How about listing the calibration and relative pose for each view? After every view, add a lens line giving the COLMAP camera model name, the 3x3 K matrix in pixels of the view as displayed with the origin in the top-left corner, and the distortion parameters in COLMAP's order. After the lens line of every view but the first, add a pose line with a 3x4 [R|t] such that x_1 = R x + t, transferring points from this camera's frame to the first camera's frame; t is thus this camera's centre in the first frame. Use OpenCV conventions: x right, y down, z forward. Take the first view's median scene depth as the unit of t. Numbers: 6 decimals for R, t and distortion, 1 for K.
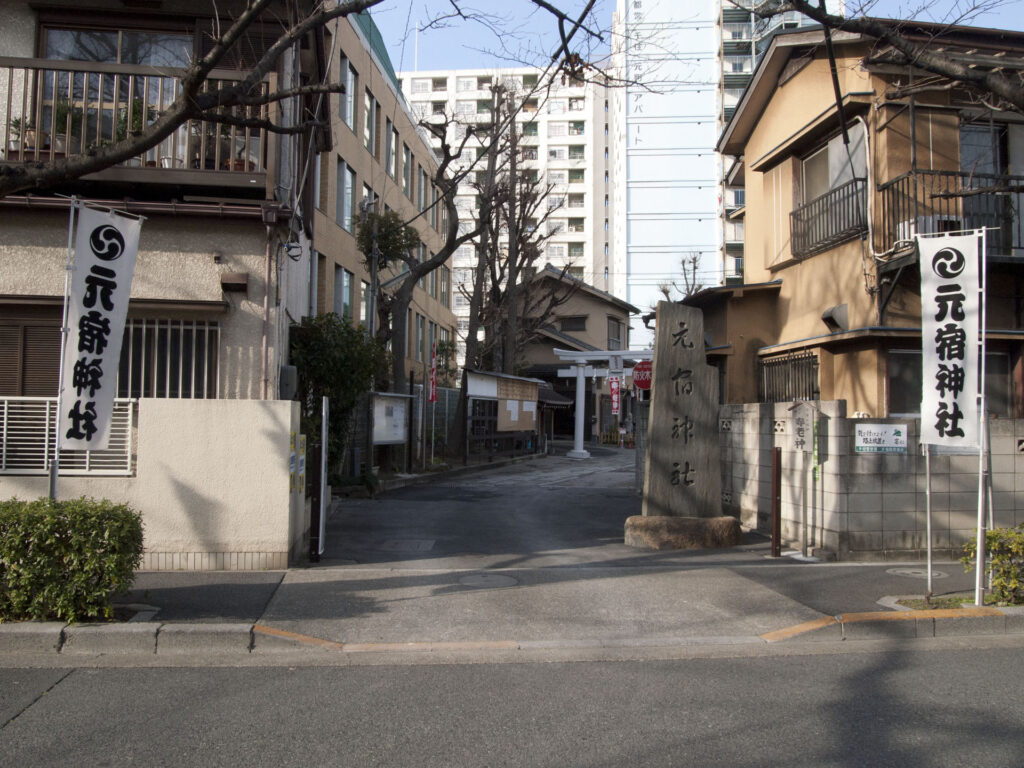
lens RADIAL K [[849.7, 0, 513.5], [0, 849.7, 385.7], [0, 0, 1]] dist [-0.052046, 0.029988]
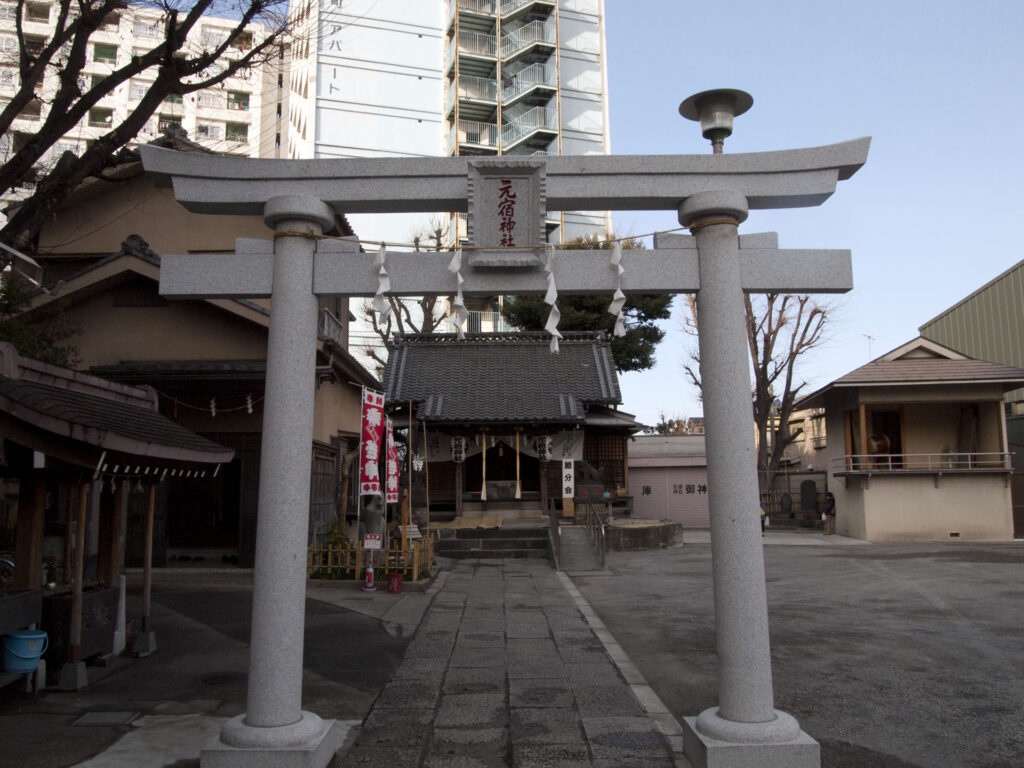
lens RADIAL K [[849.7, 0, 494.5], [0, 849.7, 384.8], [0, 0, 1]] dist [-0.052046, 0.029988]
pose [[0.926759, 0.038012, 0.373728, 0.016519], [-0.004416, 0.995901, -0.090344, 0.007850], [-0.375630, 0.082077, 0.923128, 0.258359]]
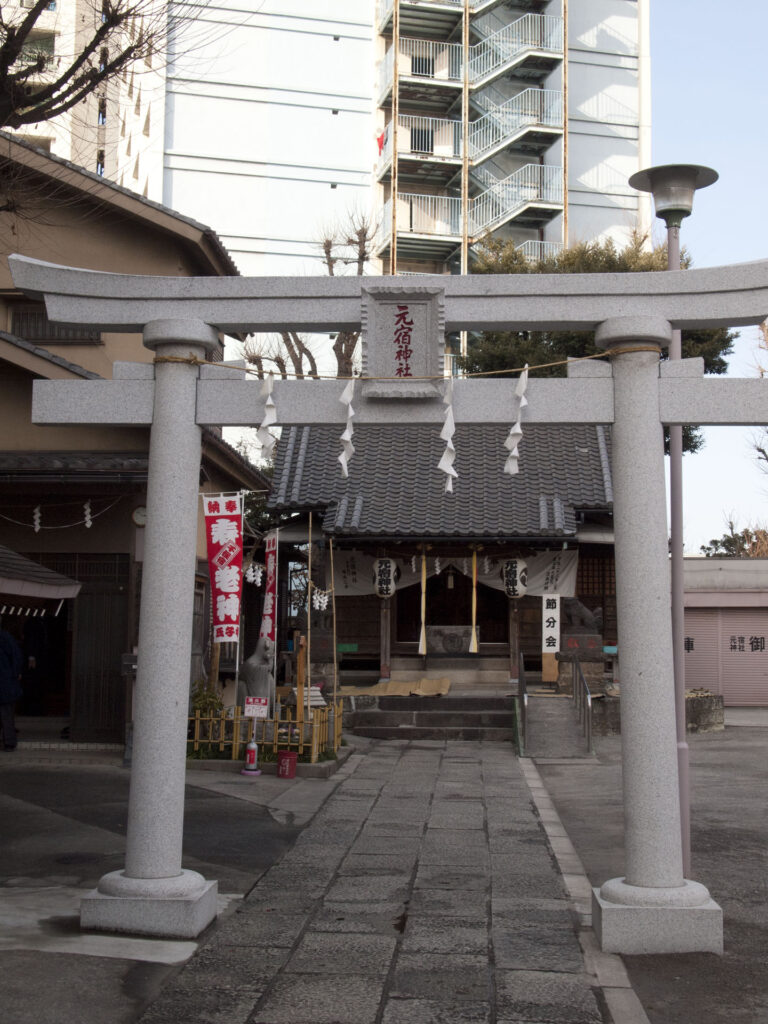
lens RADIAL K [[1456.6, 0, 379.2], [0, 1456.6, 506.7], [0, 0, 1]] dist [-0.006500, 0.000000]
pose [[0.946705, 0.036120, 0.320070, 0.008203], [-0.018560, 0.998159, -0.057747, 0.006899], [-0.321567, 0.048729, 0.945632, 0.225658]]
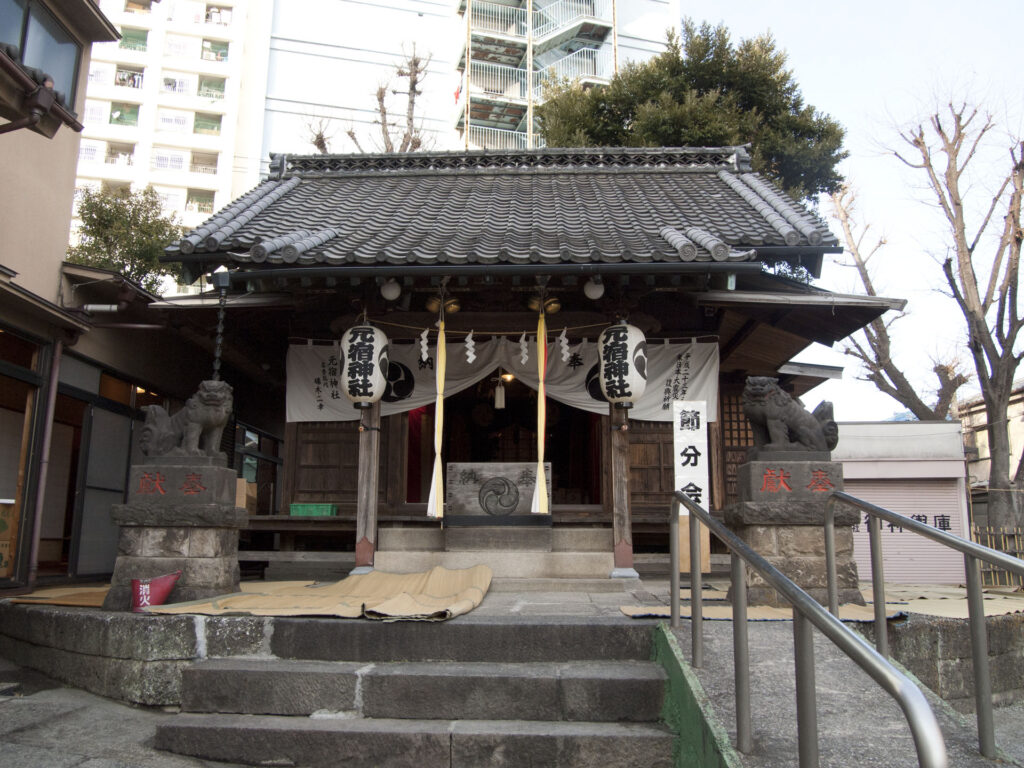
lens RADIAL K [[849.7, 0, 493.0], [0, 849.7, 381.1], [0, 0, 1]] dist [-0.052046, 0.029988]
pose [[0.943235, 0.068750, 0.324933, 0.083501], [-0.018710, 0.987787, -0.154685, 0.018272], [-0.331599, 0.139825, 0.933001, 0.407495]]
